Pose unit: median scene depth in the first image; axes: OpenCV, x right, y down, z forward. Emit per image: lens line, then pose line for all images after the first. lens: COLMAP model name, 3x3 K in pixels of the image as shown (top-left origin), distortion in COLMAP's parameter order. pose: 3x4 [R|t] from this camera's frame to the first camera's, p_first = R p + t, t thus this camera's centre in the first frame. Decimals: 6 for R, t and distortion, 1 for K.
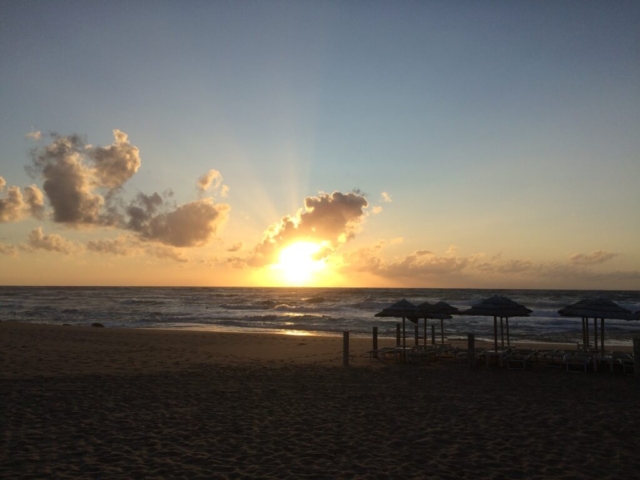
lens RADIAL K [[540.1, 0, 325.8], [0, 540.1, 236.8], [0, 0, 1]] dist [0.077133, -0.087101]
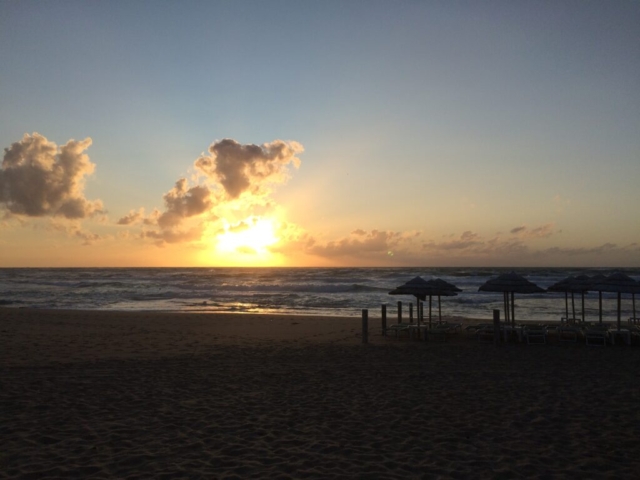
lens RADIAL K [[540.1, 0, 318.5], [0, 540.1, 241.0], [0, 0, 1]] dist [0.077133, -0.087101]
pose [[0.994935, -0.002540, 0.100487, -0.300431], [-0.002020, 0.998974, 0.045248, 0.014390], [-0.100498, -0.045222, 0.993909, 0.090777]]
